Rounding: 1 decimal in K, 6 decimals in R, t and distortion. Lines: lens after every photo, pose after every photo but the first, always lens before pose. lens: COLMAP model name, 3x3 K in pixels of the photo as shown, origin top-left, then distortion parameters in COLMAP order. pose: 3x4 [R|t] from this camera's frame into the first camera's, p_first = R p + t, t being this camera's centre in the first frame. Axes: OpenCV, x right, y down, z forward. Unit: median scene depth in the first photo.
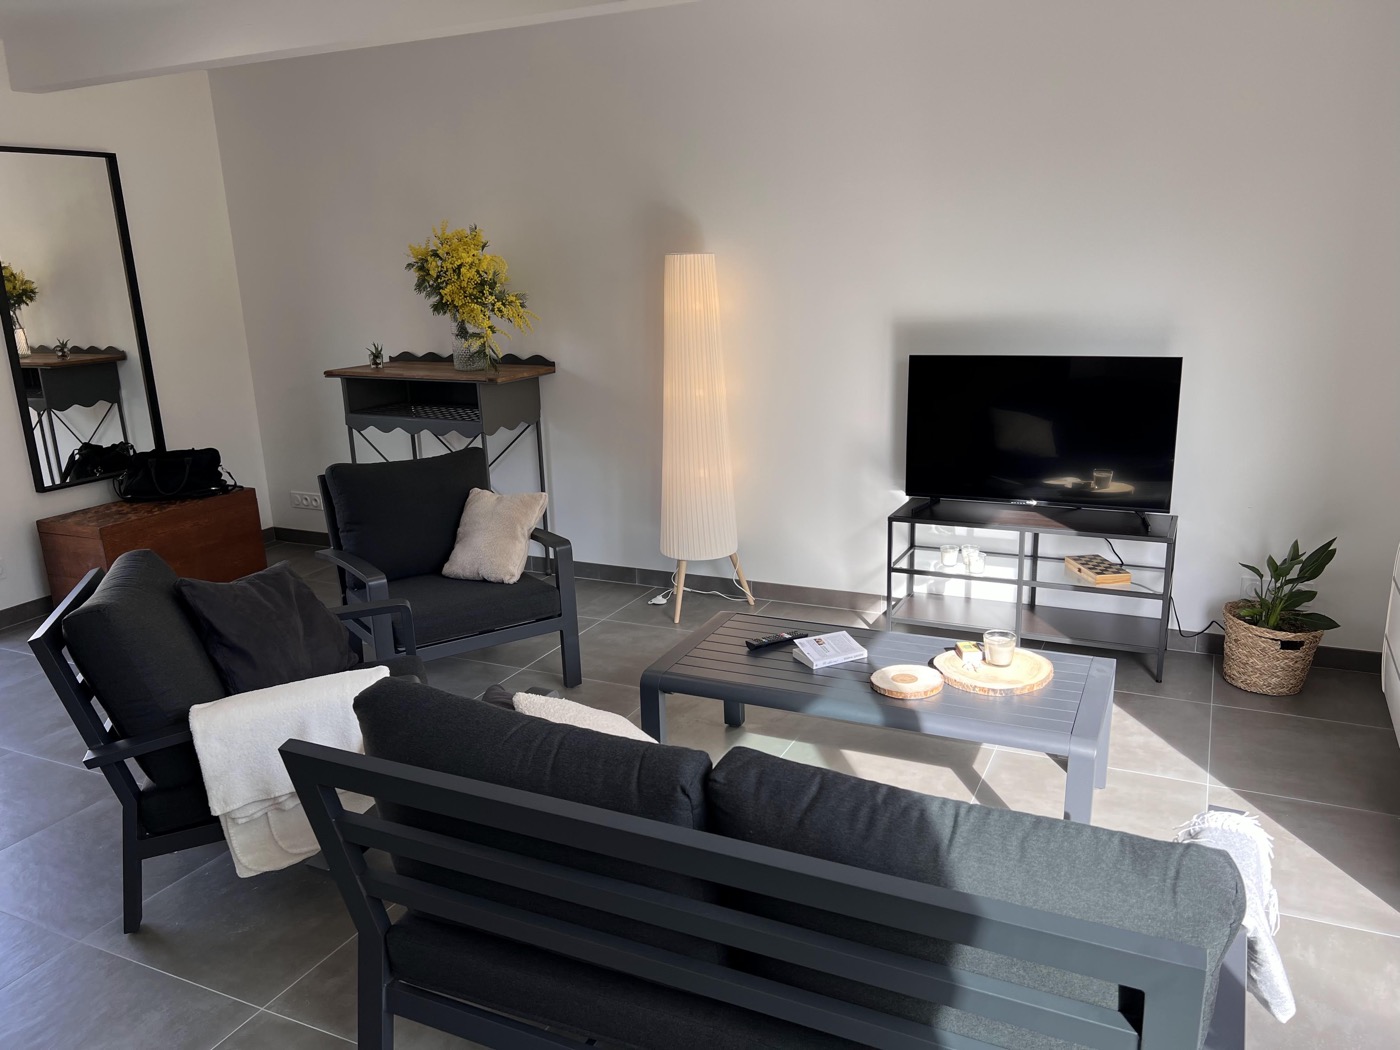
lens RADIAL K [[1052.5, 0, 713.8], [0, 1052.5, 543.9], [0, 0, 1]] dist [0.061119, -0.067224]
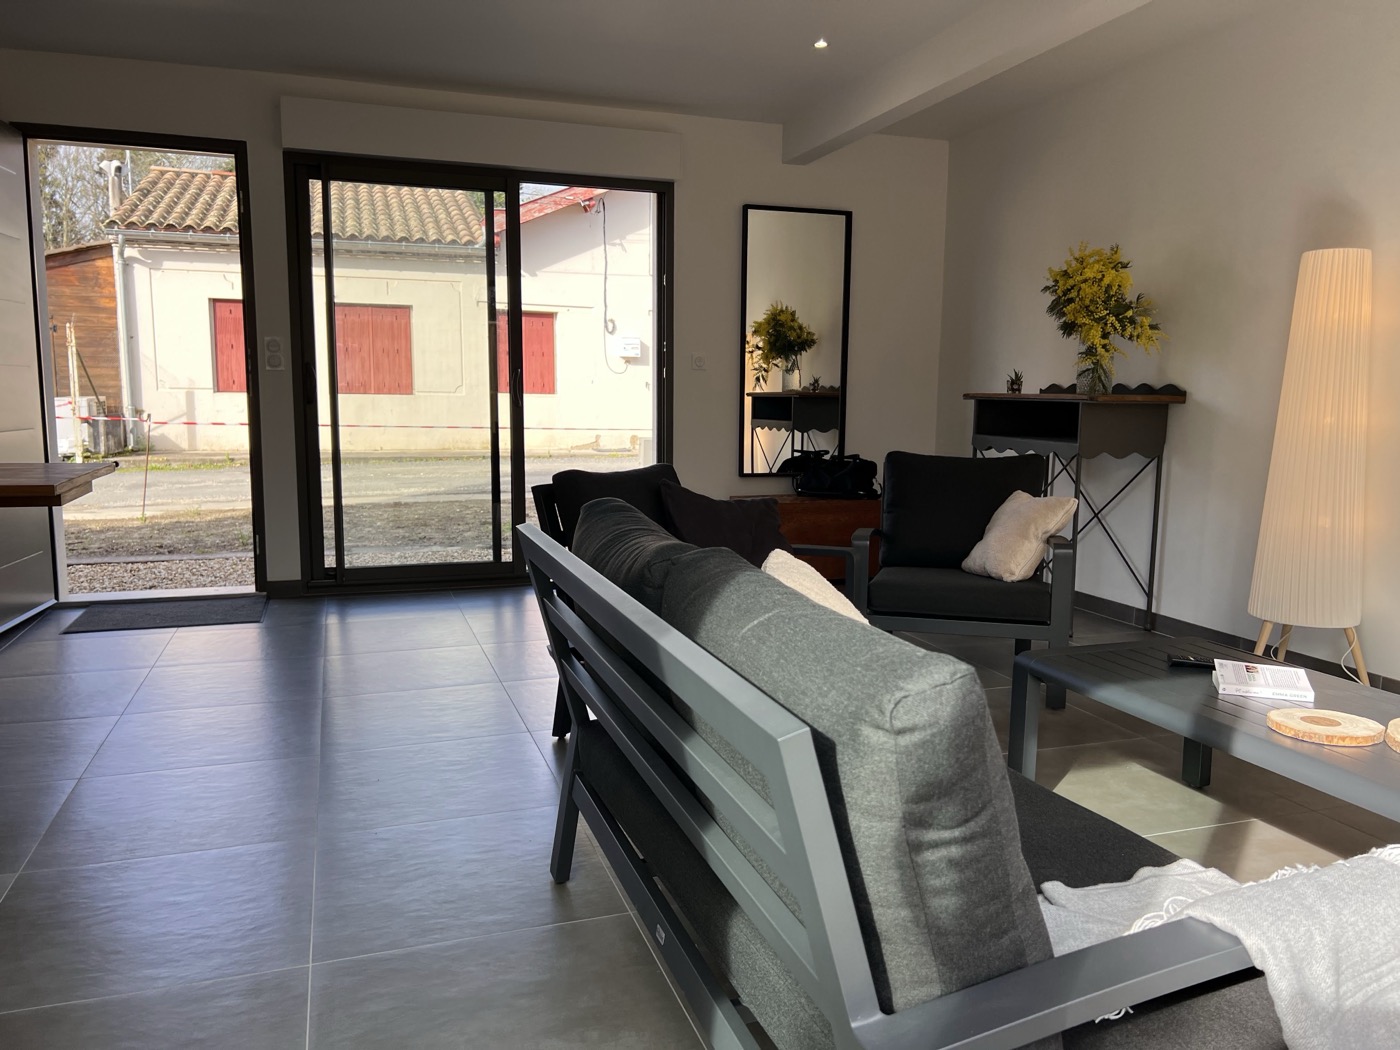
lens RADIAL K [[1058.0, 0, 697.2], [0, 1058.0, 524.0], [0, 0, 1]] dist [0.062780, -0.072223]
pose [[0.696451, 0.125650, -0.706518, 0.269925], [-0.218399, 0.974960, -0.041897, 0.084217], [0.683563, 0.183482, 0.706453, 0.116087]]
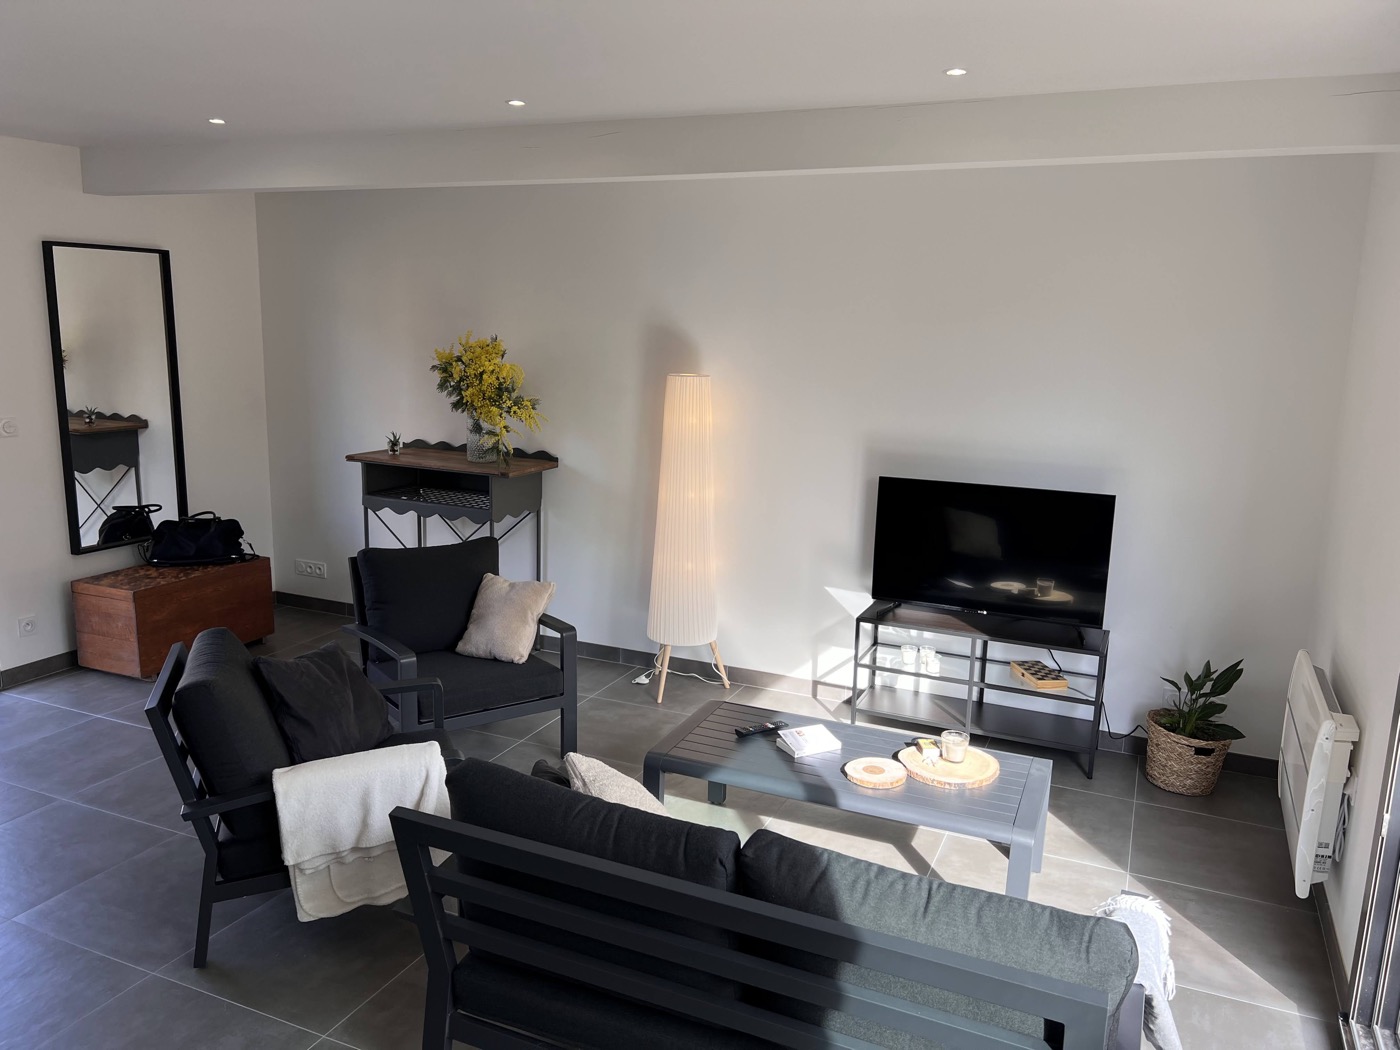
lens RADIAL K [[1051.1, 0, 699.8], [0, 1051.1, 537.4], [0, 0, 1]] dist [0.066742, -0.076529]
pose [[0.998150, 0.050357, 0.034066, -0.044970], [-0.048006, 0.996622, -0.066635, -0.029061], [-0.037306, 0.064877, 0.997196, -0.122717]]
